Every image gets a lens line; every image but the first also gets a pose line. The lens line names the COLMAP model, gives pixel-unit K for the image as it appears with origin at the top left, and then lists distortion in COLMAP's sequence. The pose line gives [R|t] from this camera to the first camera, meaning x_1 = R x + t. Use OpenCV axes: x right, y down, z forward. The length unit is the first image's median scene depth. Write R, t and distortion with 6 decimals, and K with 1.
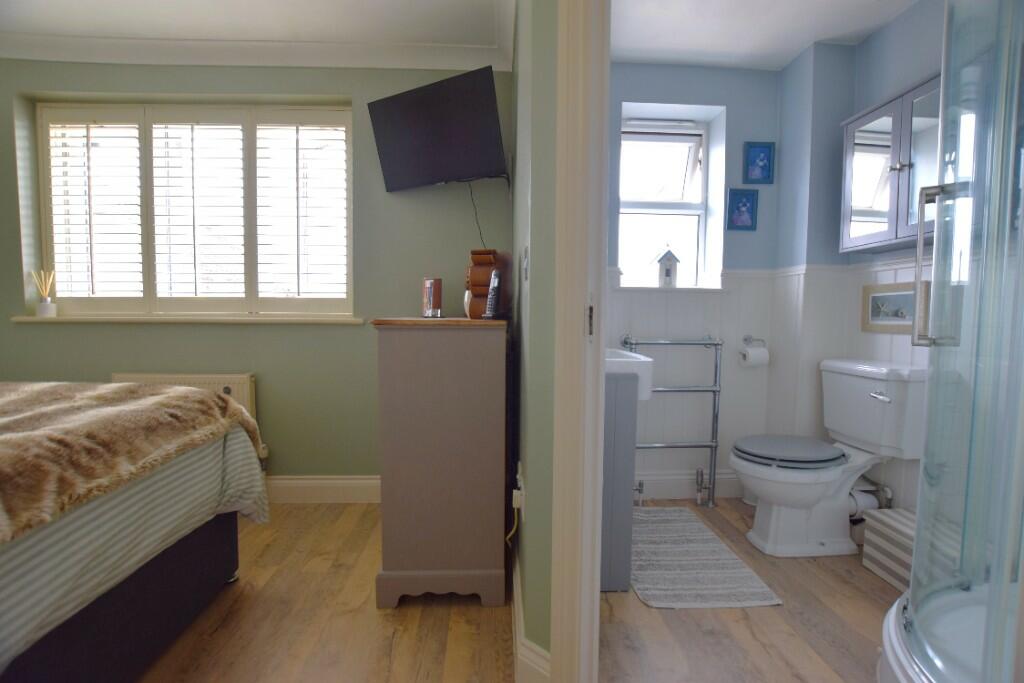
lens RADIAL K [[450.1, 0, 513.8], [0, 450.1, 344.5], [0, 0, 1]] dist [-0.028400, 0.000183]
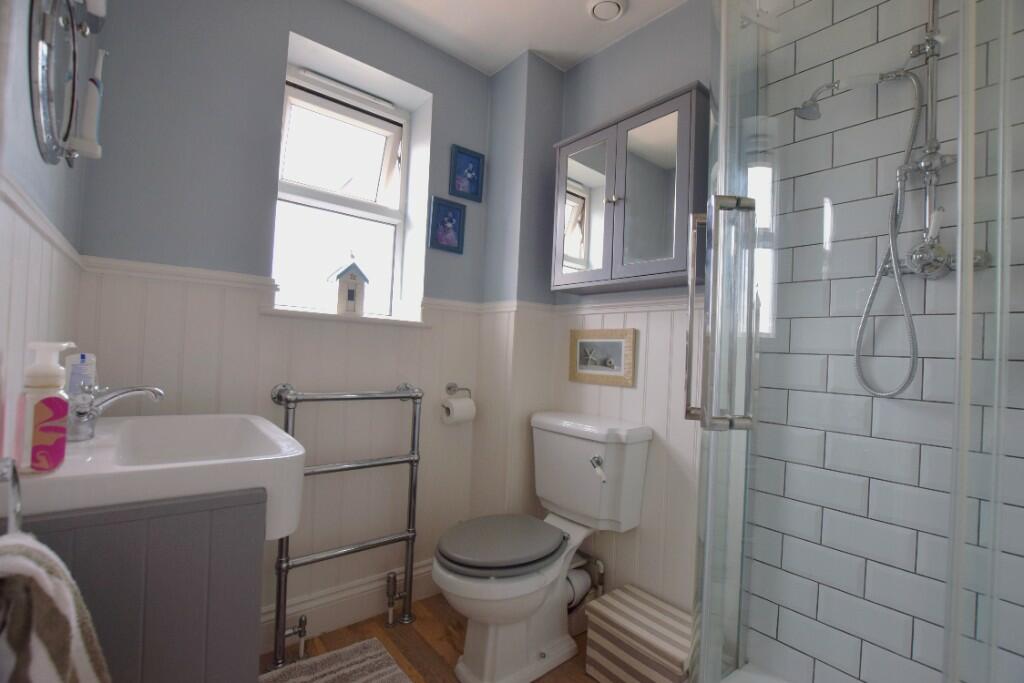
lens RADIAL K [[450.1, 0, 513.8], [0, 450.1, 344.5], [0, 0, 1]] dist [-0.028400, 0.000183]
pose [[0.794403, 0.037373, 0.606241, 0.128764], [0.000884, 0.998033, -0.062684, -0.040045], [-0.607391, 0.050332, 0.792807, 0.305733]]
